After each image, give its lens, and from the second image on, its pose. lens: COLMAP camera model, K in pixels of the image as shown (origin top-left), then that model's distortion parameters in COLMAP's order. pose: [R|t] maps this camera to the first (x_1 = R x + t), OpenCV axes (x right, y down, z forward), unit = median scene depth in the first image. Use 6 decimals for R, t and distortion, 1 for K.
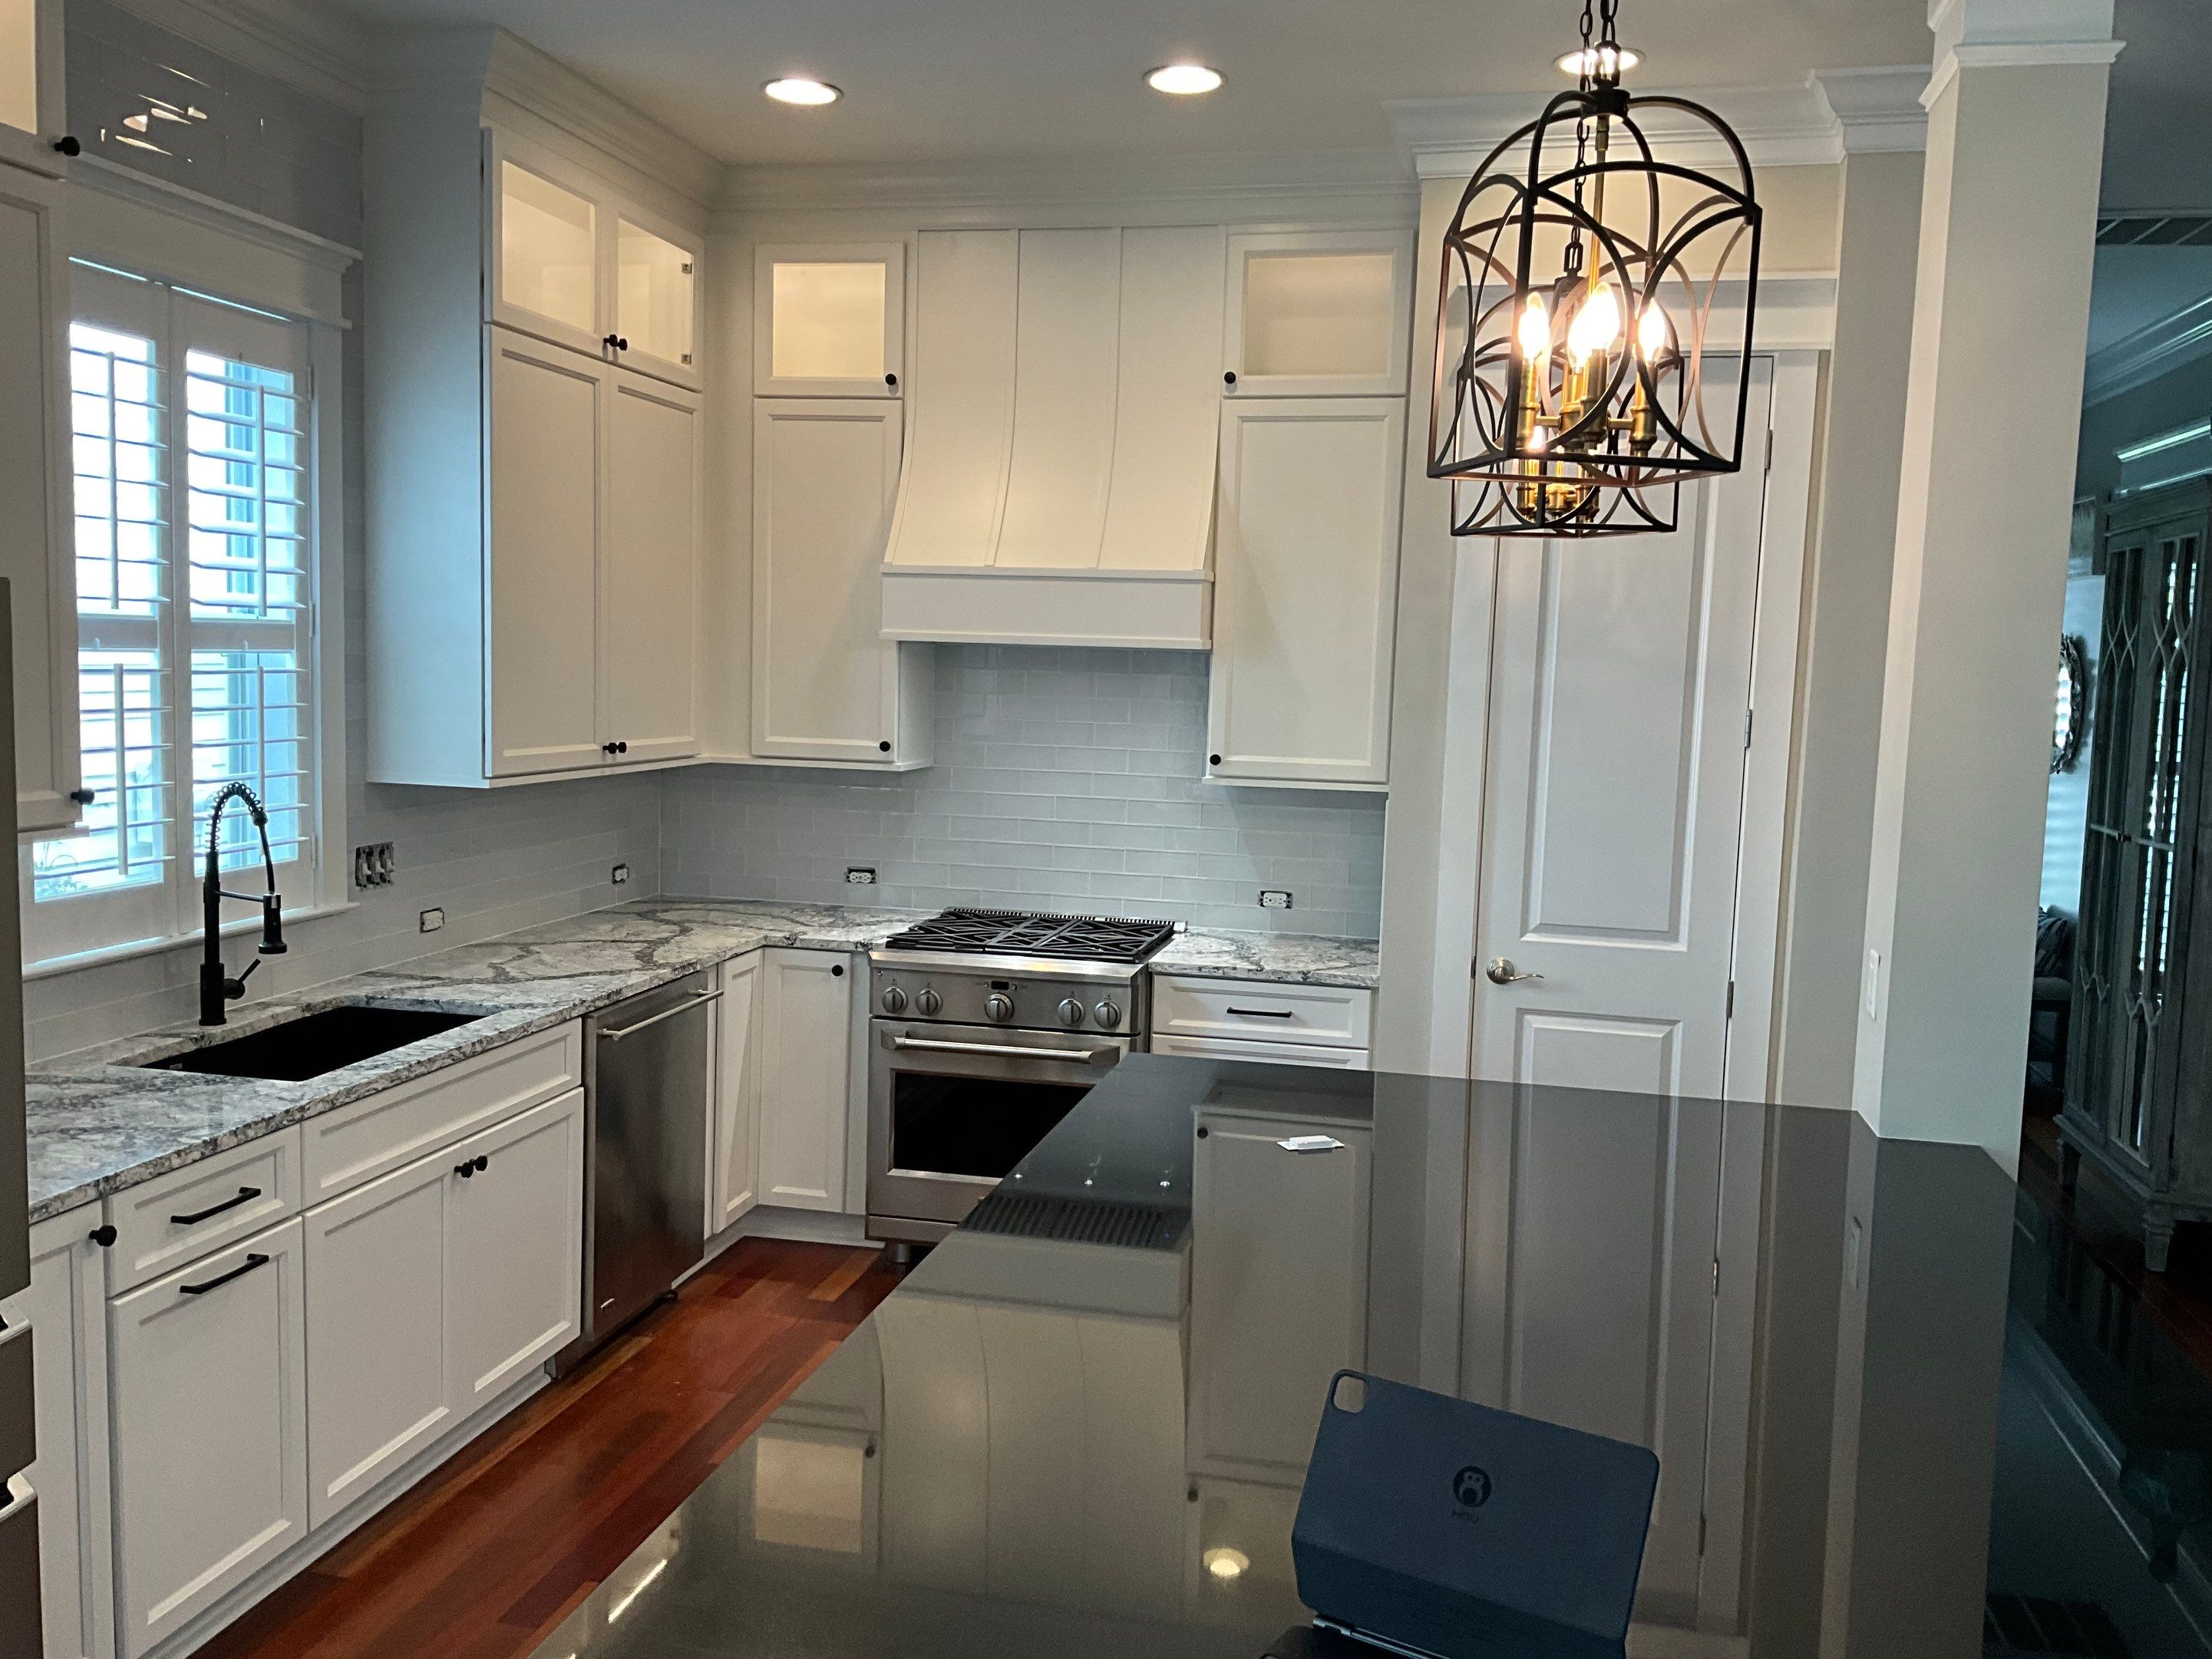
lens RADIAL K [[1780.6, 0, 1108.5], [0, 1780.6, 842.3], [0, 0, 1]] dist [0.128332, -0.314382]
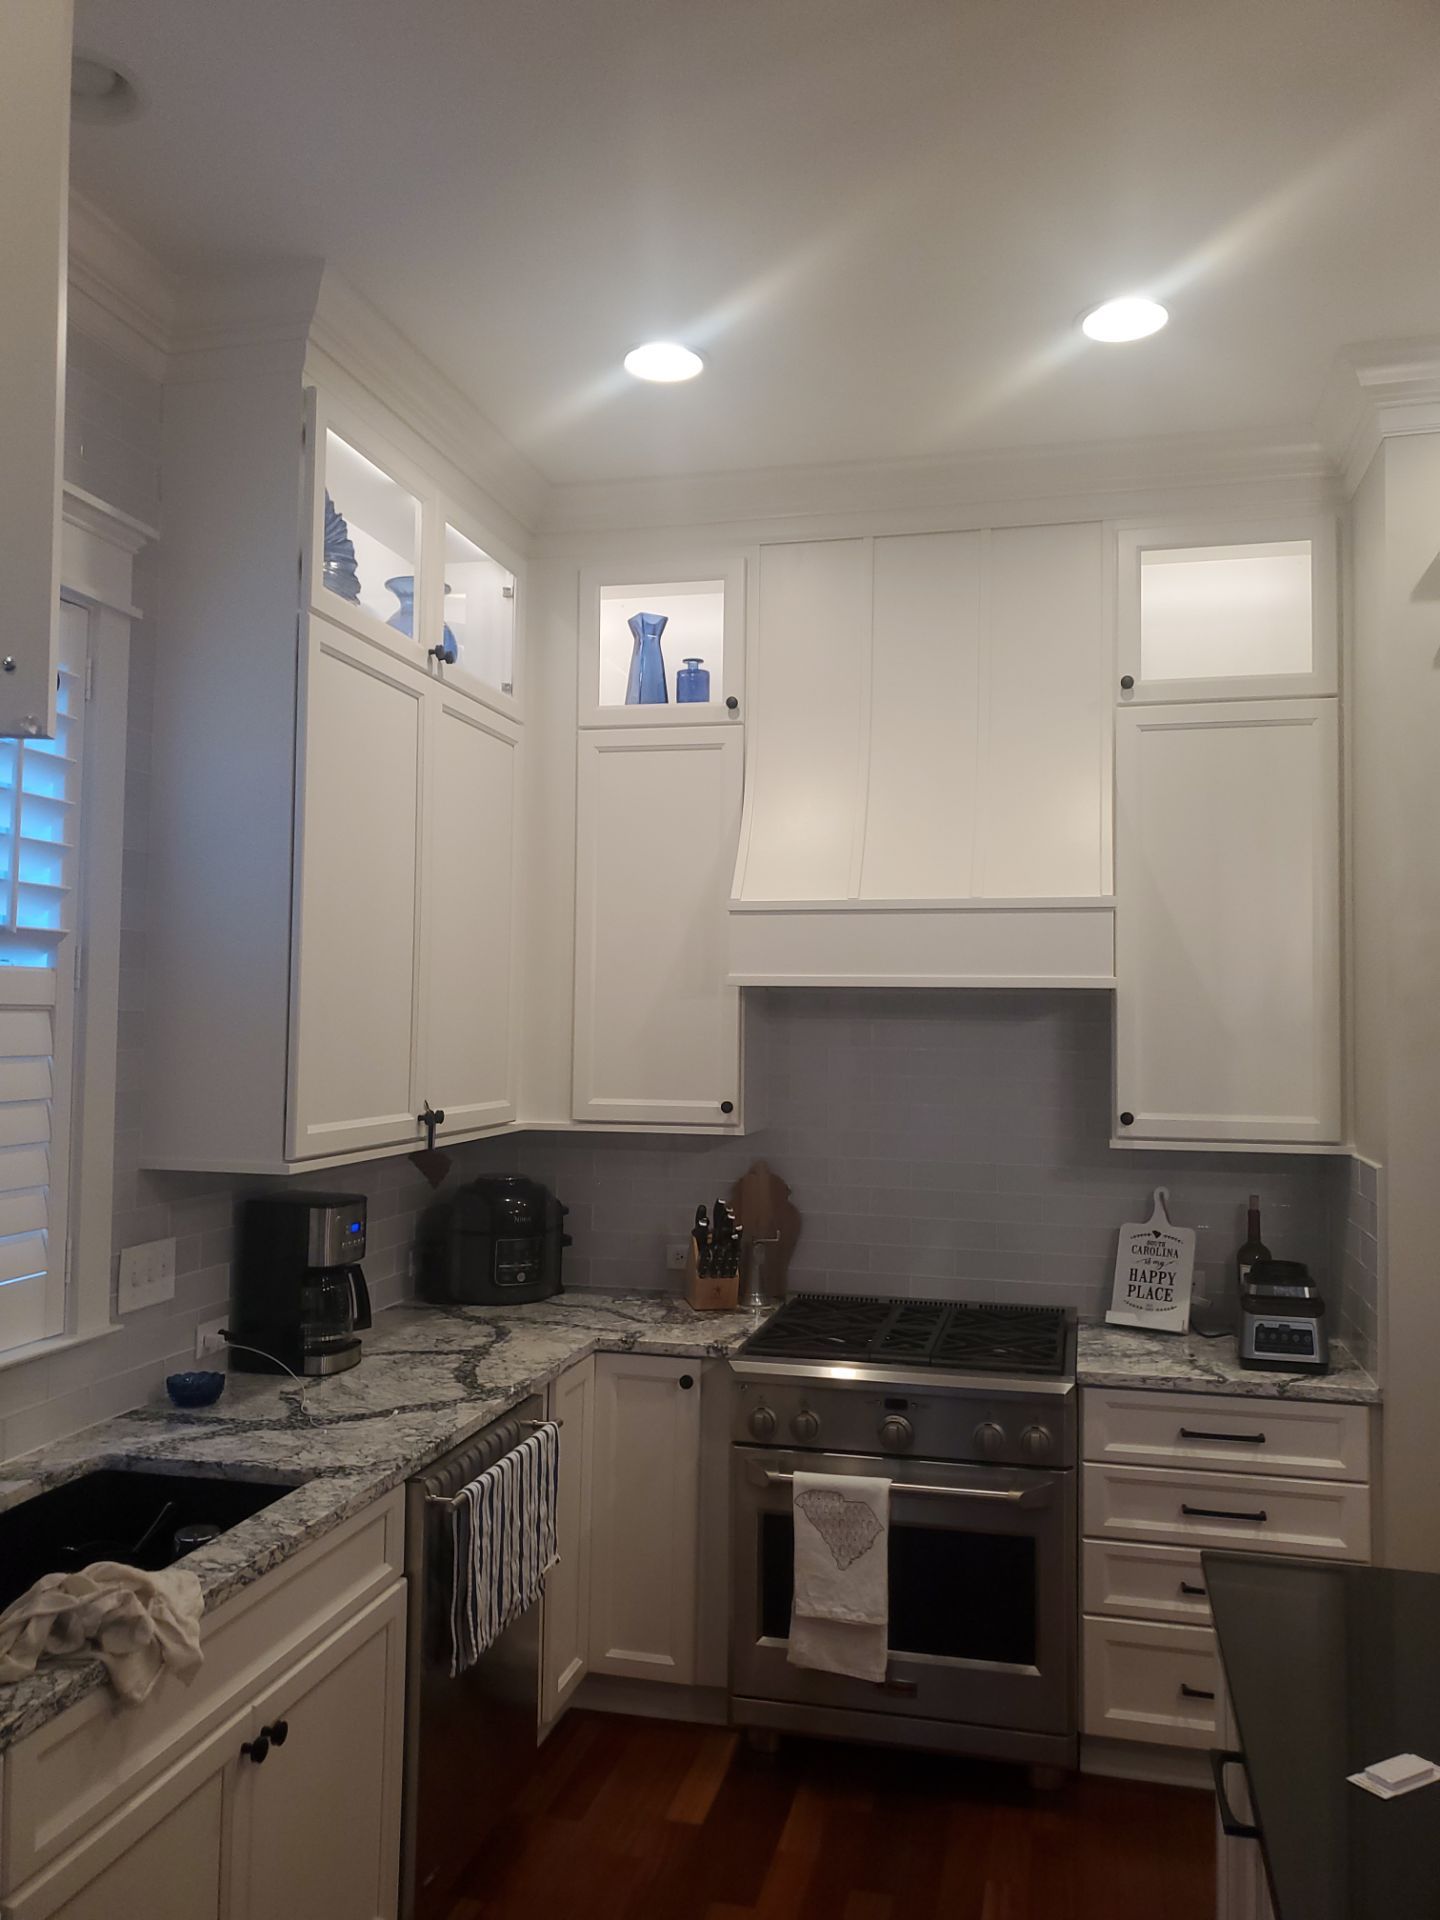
lens RADIAL K [[1494.9, 0, 720.0], [0, 1494.9, 960.0], [0, 0, 1]] dist [0.003871, -0.007622]
pose [[0.999460, -0.020964, -0.025315, -0.122964], [0.017009, 0.988925, -0.147437, -0.021120], [0.028126, 0.146927, 0.988747, 0.306979]]
